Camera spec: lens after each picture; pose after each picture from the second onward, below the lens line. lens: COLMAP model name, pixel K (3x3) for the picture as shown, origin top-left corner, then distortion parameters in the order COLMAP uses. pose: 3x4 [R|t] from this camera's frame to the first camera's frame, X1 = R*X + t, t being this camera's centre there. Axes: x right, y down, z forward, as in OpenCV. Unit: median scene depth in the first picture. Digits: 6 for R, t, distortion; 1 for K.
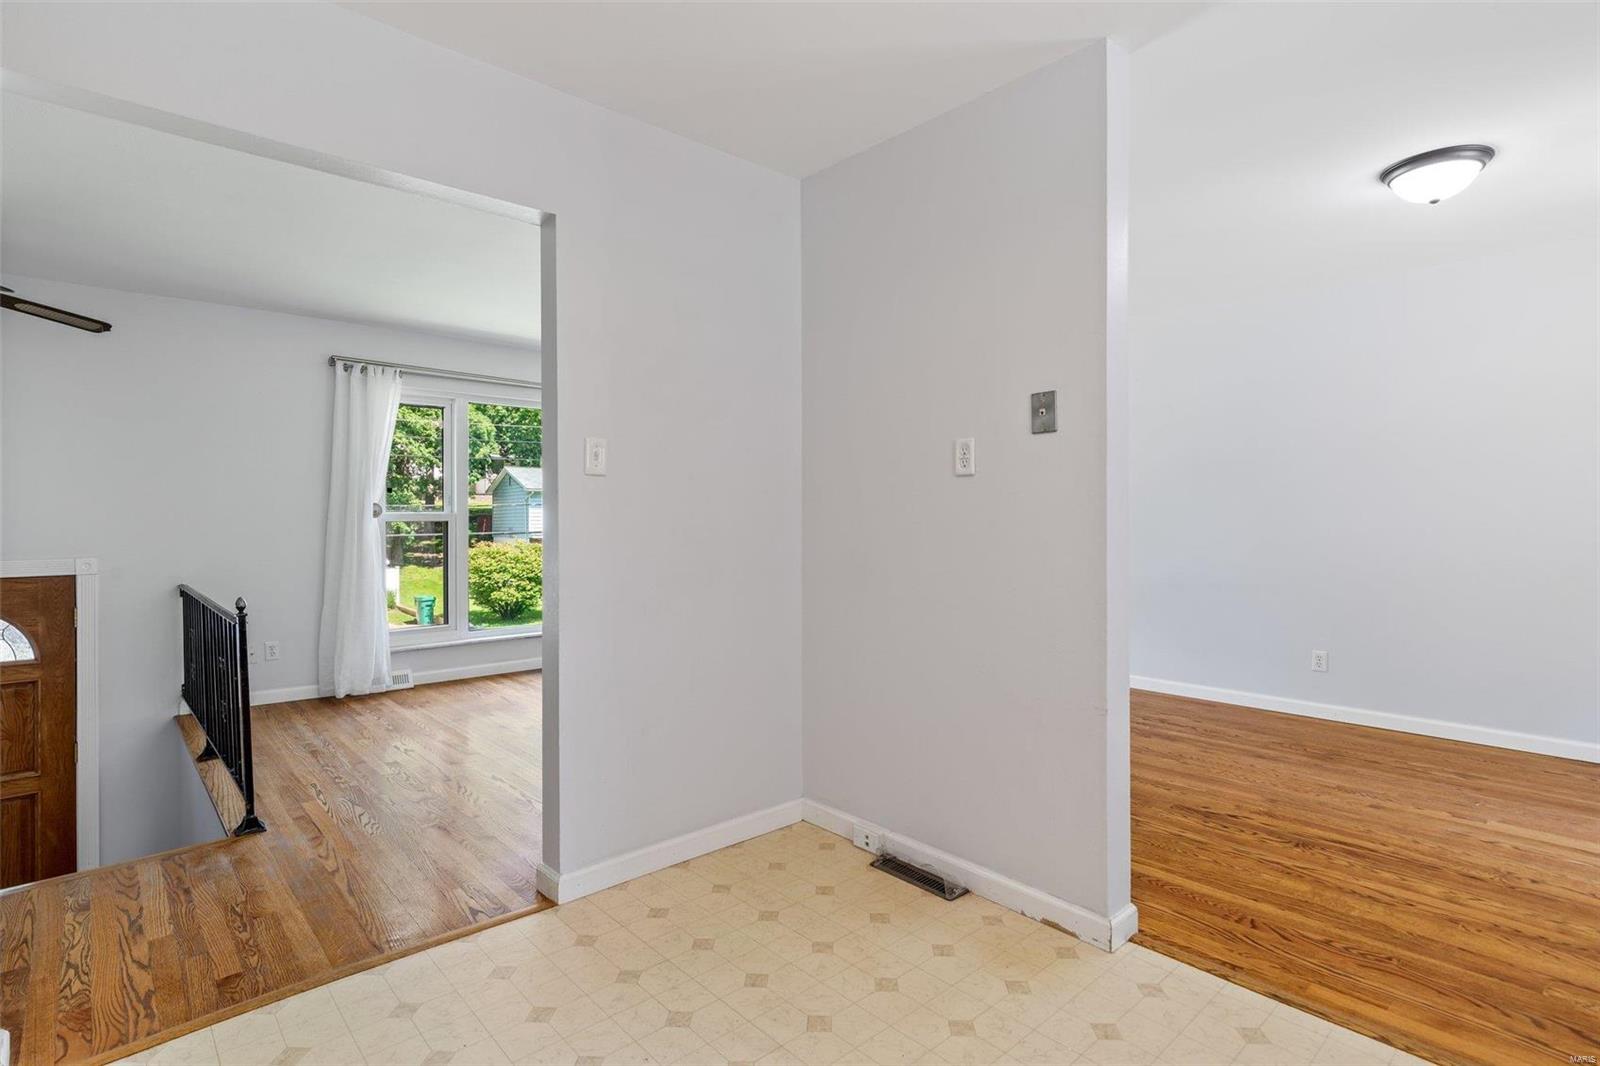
lens RADIAL K [[793.9, 0, 799.3], [0, 793.9, 513.8], [0, 0, 1]] dist [0.001689, -0.000161]
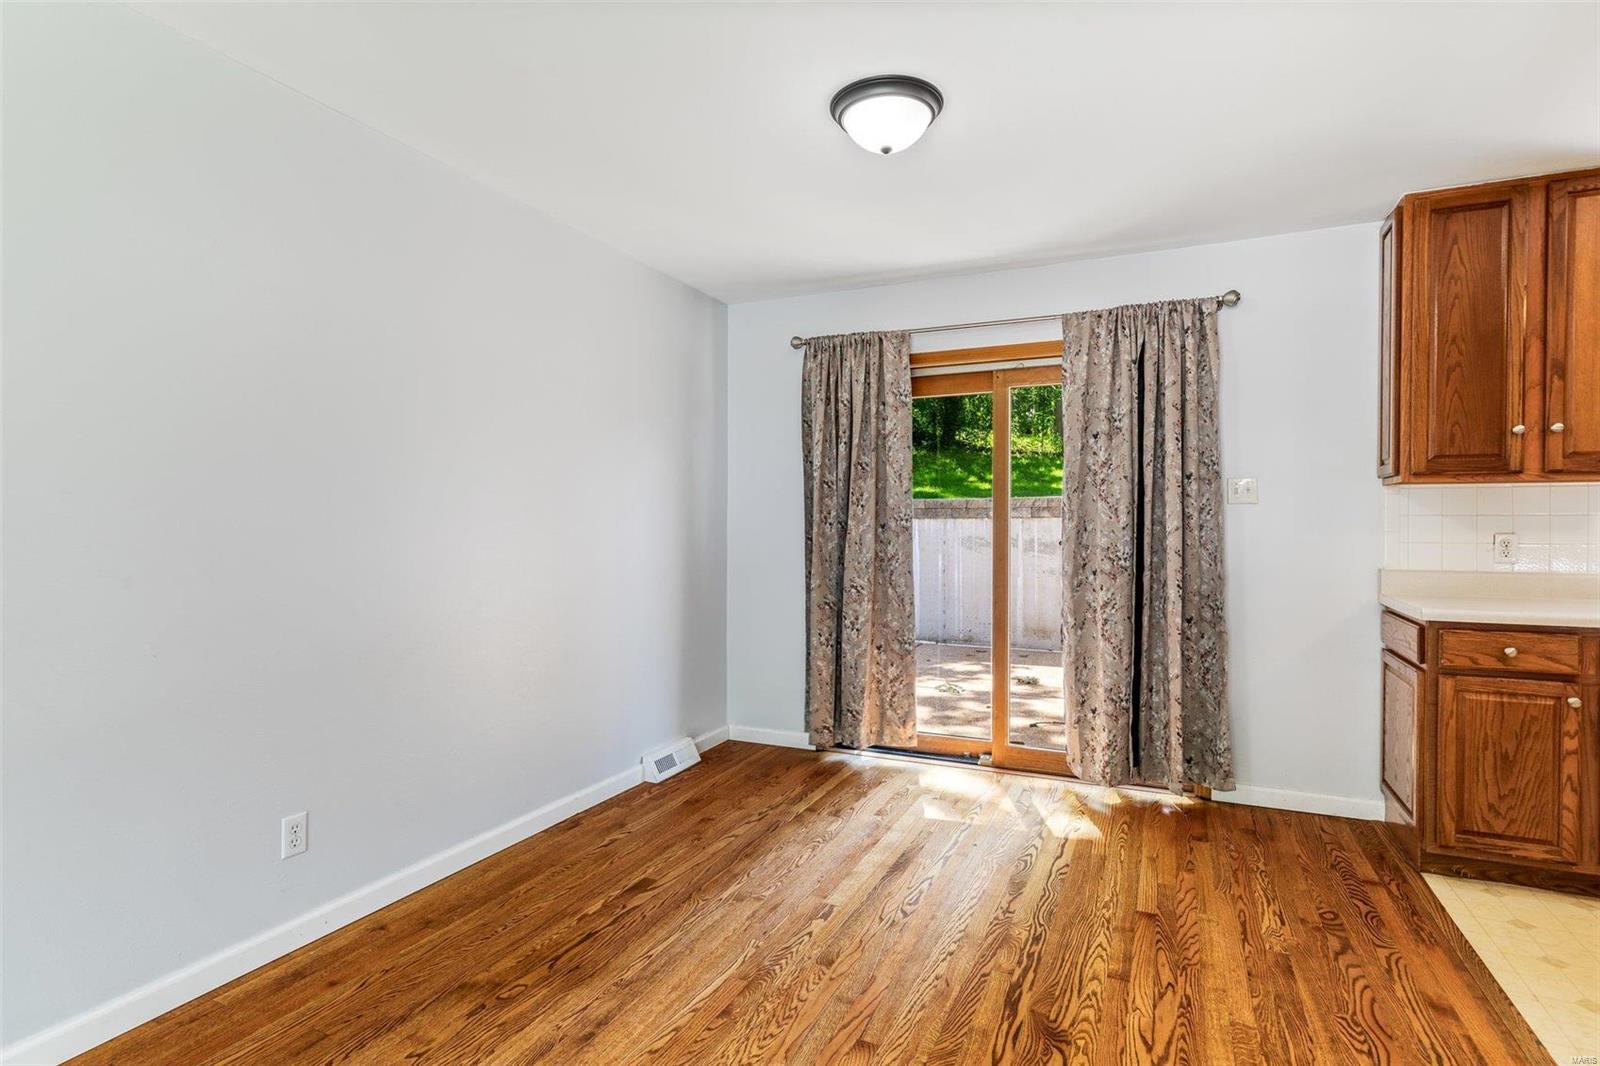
lens RADIAL K [[808.6, 0, 808.0], [0, 808.6, 529.9], [0, 0, 1]] dist [-0.000881, 0.000130]
pose [[-0.401218, -0.000699, 0.915982, 0.059188], [-0.000316, 1.000000, 0.000625, -0.008932], [-0.915982, -0.000039, -0.401218, 0.970348]]
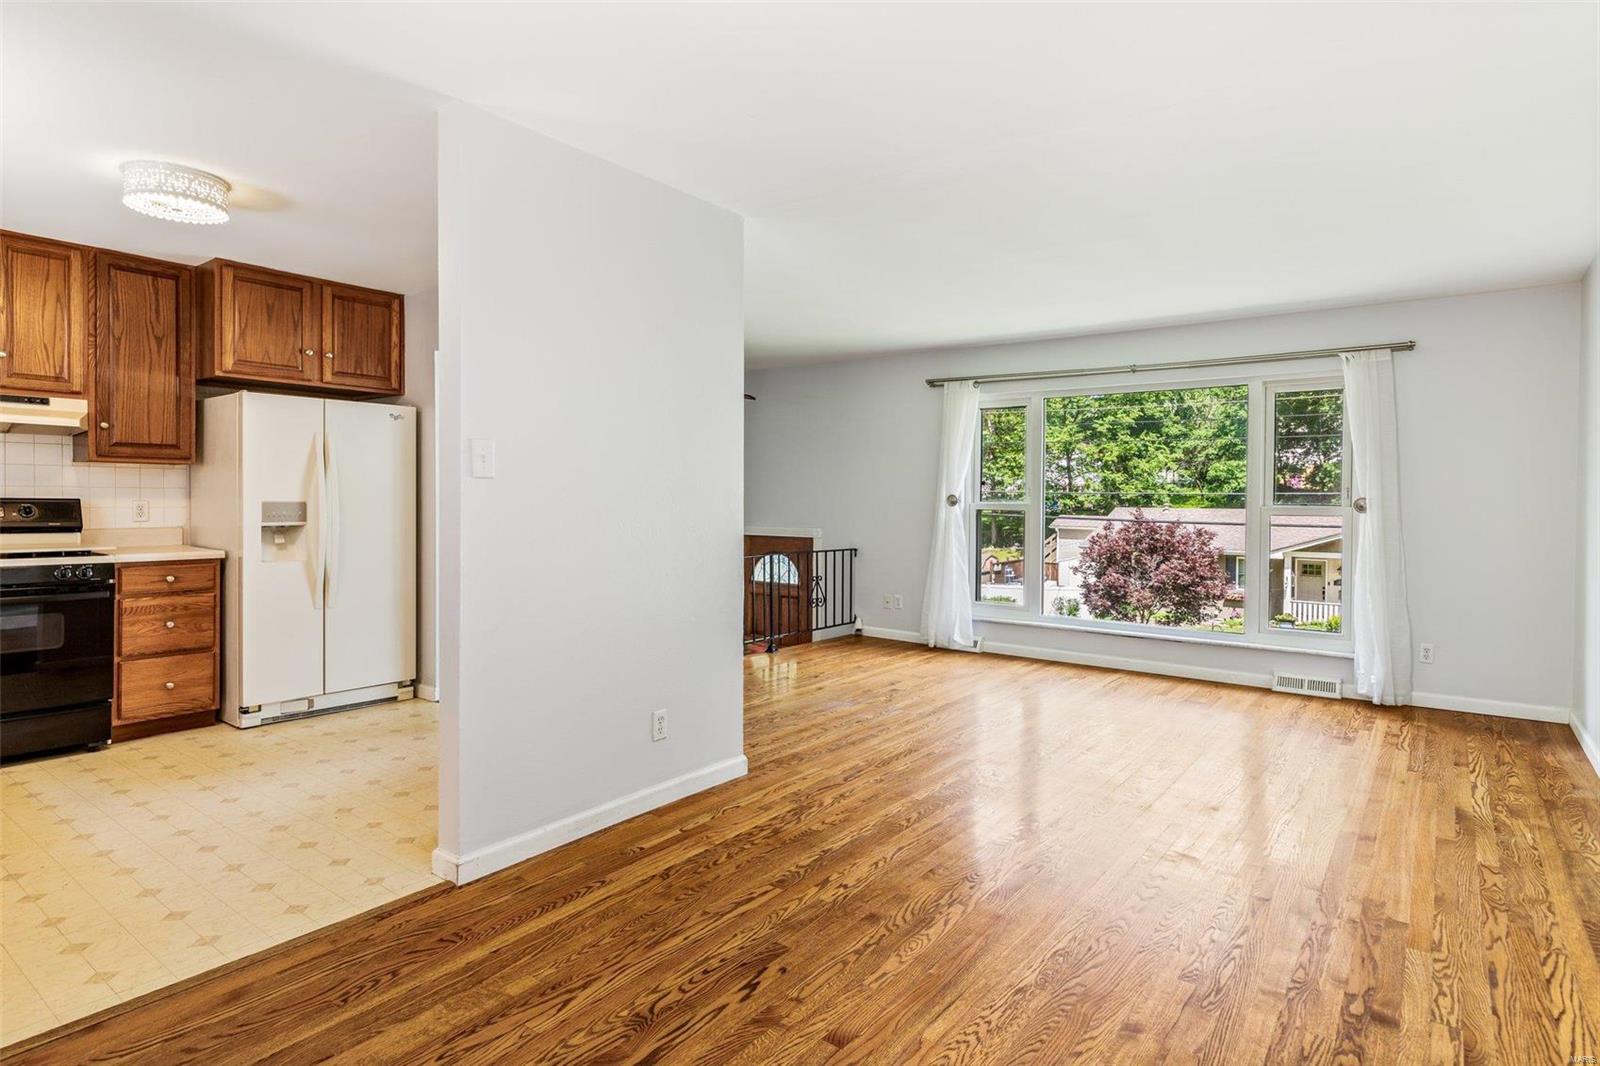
lens RADIAL K [[854.3, 0, 802.5], [0, 854.3, 509.9], [0, 0, 1]] dist [-0.000601, 0.000135]
pose [[0.184540, 0.017426, -0.982671, 0.890030], [-0.006409, 0.999843, 0.016527, -0.013218], [0.982804, 0.003248, 0.184622, 0.660786]]
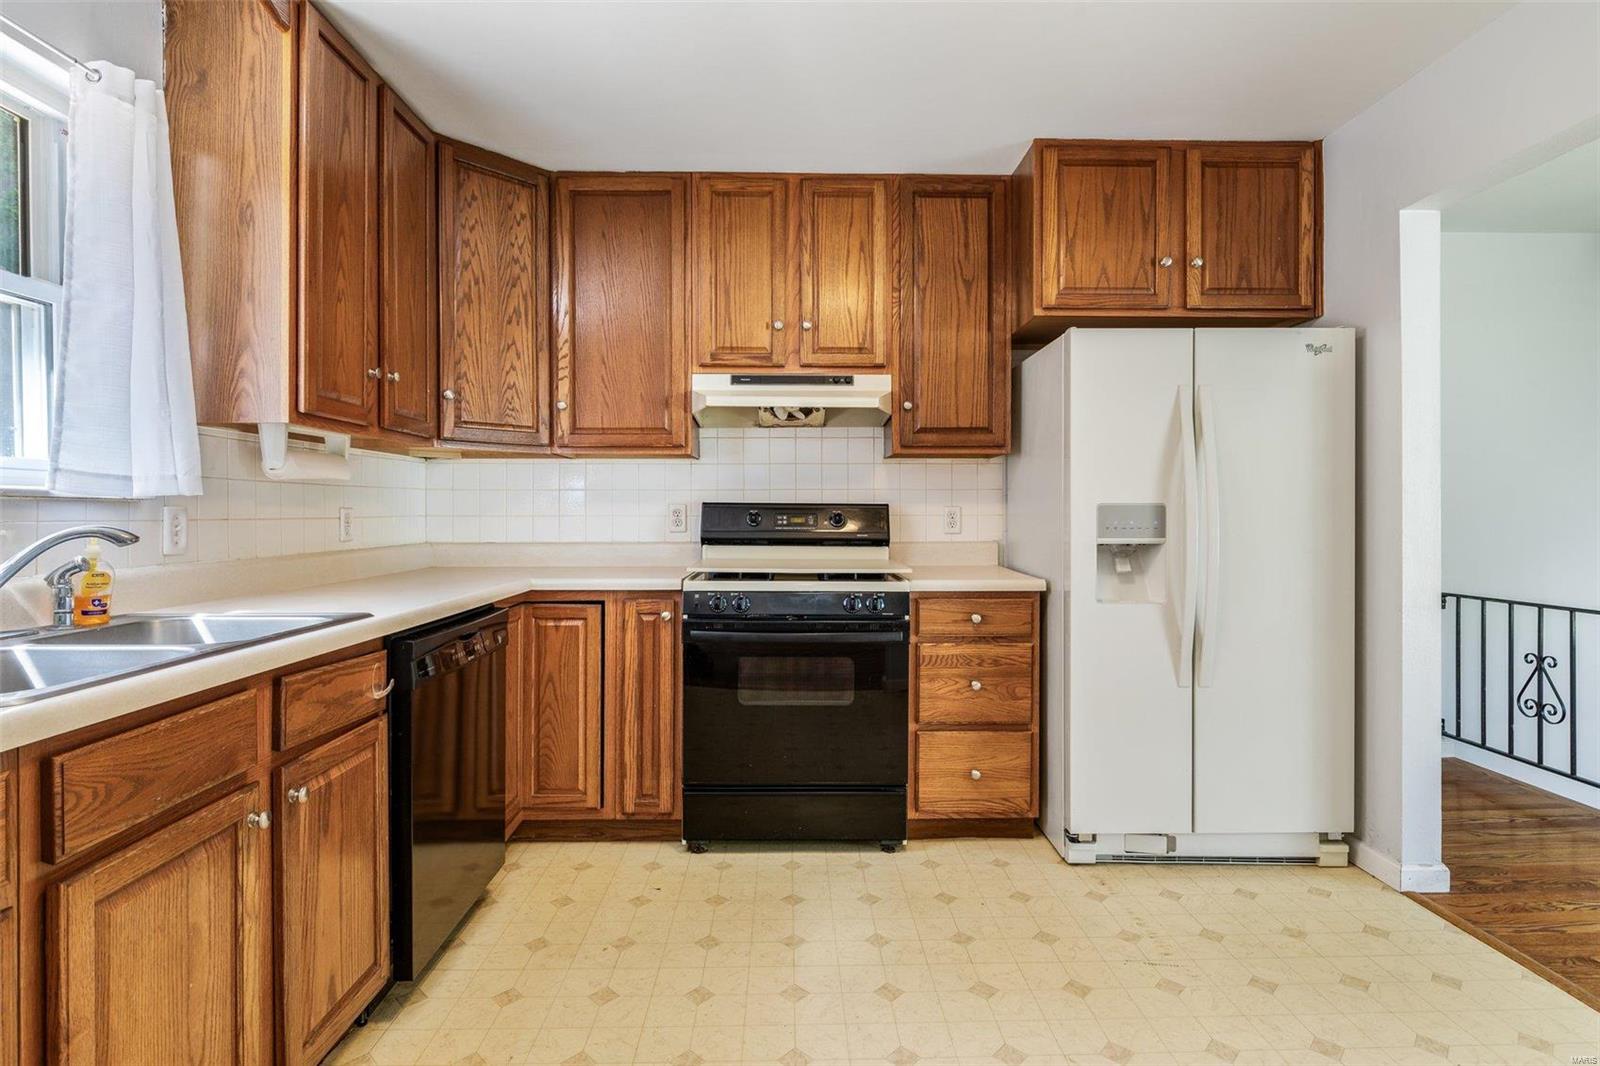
lens RADIAL K [[793.9, 0, 799.3], [0, 793.9, 513.8], [0, 0, 1]] dist [0.001689, -0.000161]
pose [[-0.657725, 0.007157, -0.753224, 0.336192], [0.004397, 0.999974, 0.005662, 0.001016], [0.753246, 0.000412, -0.657739, 0.426258]]
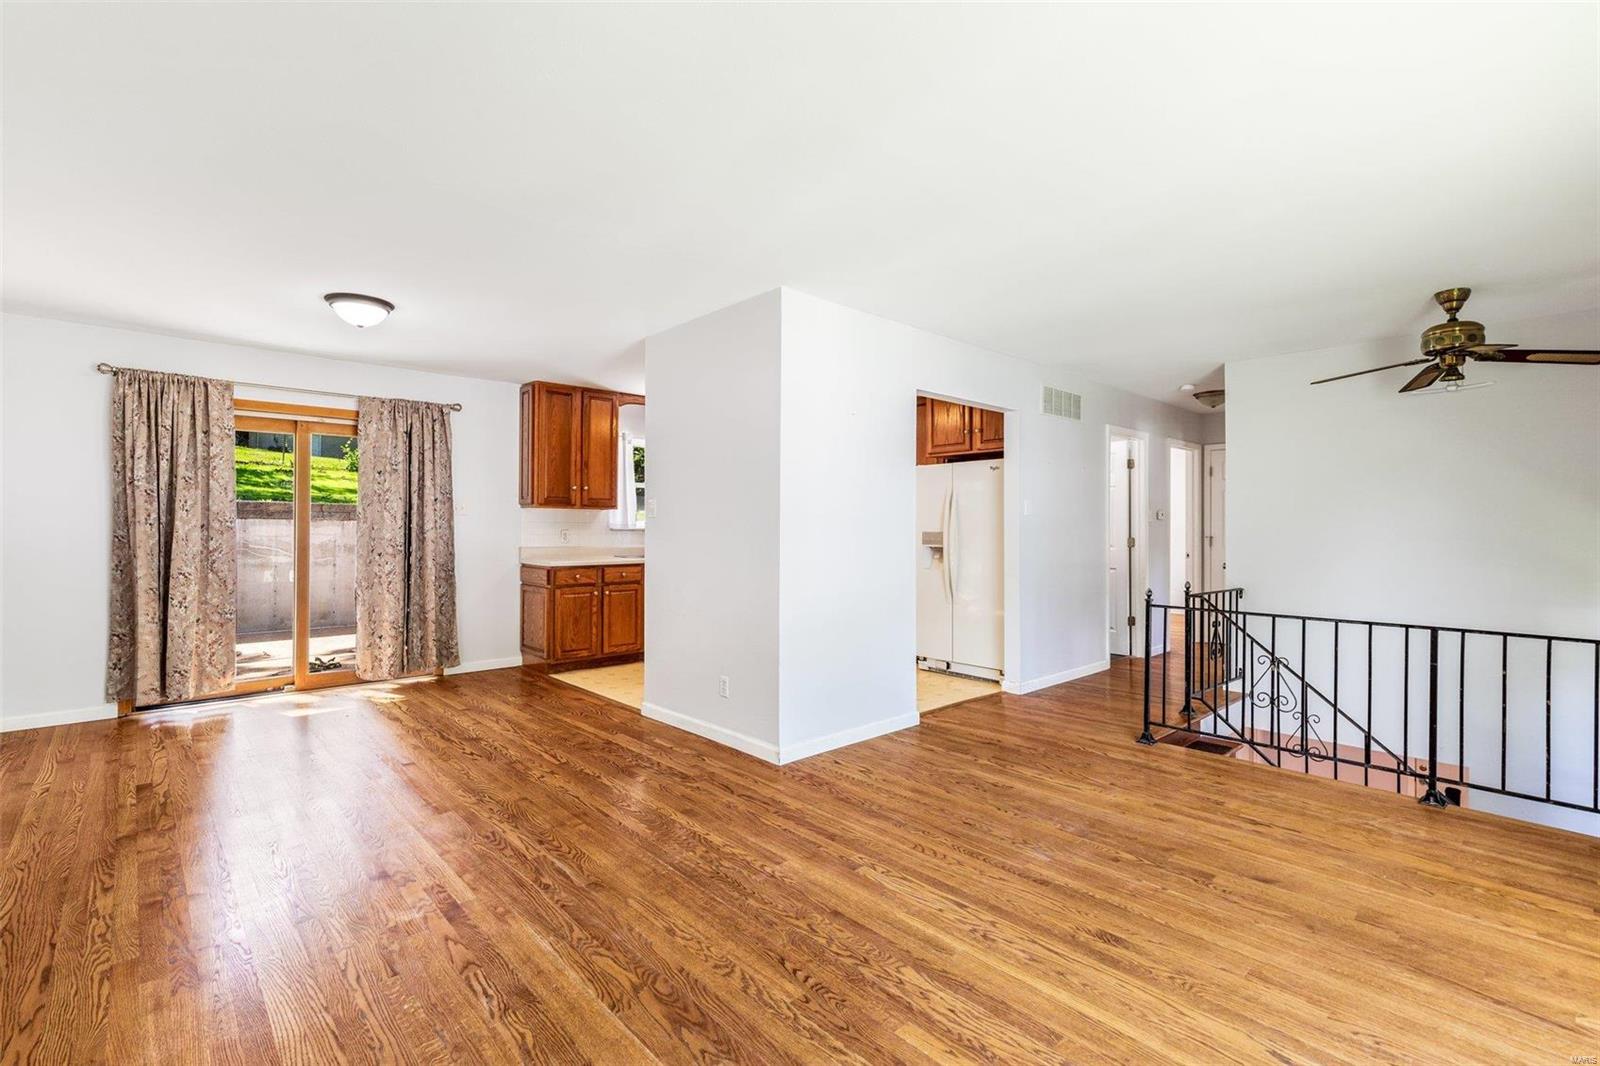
lens RADIAL K [[714.1, 0, 800.0], [0, 714.1, 533.0], [0, 0, 1]] dist [0.007714, -0.000335]
pose [[-0.999957, 0.001587, -0.009173, -0.010428], [0.001537, 0.999984, 0.005470, -0.007115], [0.009182, 0.005456, -0.999943, 1.628421]]
